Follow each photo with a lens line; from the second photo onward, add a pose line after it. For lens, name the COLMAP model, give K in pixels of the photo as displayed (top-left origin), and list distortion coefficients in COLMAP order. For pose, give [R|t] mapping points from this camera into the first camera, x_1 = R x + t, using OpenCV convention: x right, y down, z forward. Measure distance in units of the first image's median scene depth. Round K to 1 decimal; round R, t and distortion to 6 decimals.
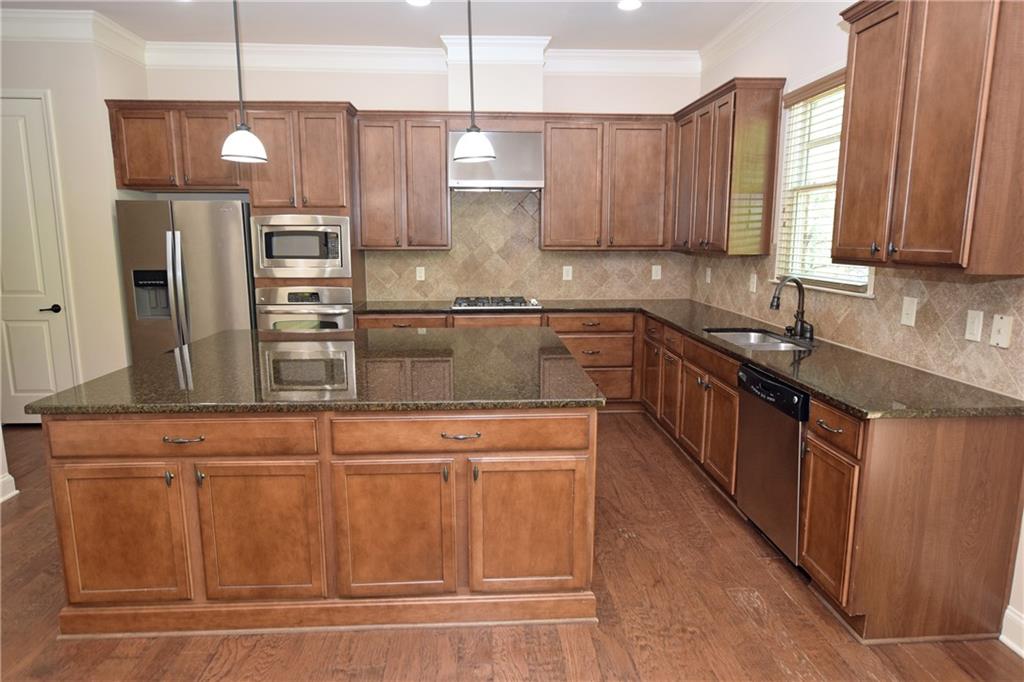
lens RADIAL K [[604.4, 0, 515.1], [0, 604.4, 339.8], [0, 0, 1]] dist [-0.008912, 0.005232]
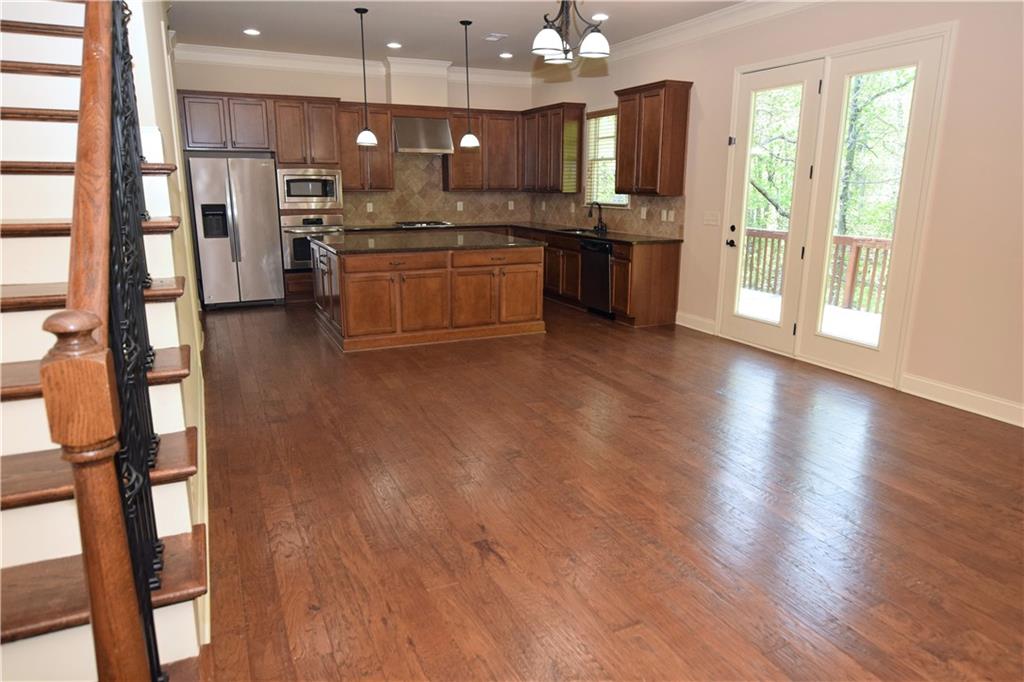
lens RADIAL K [[645.4, 0, 508.3], [0, 645.4, 337.4], [0, 0, 1]] dist [-0.022119, 0.005155]
pose [[0.931218, -0.081102, 0.355325, -0.894540], [0.058933, 0.995604, 0.072796, 0.247760], [-0.359667, -0.046849, 0.931904, -1.366460]]
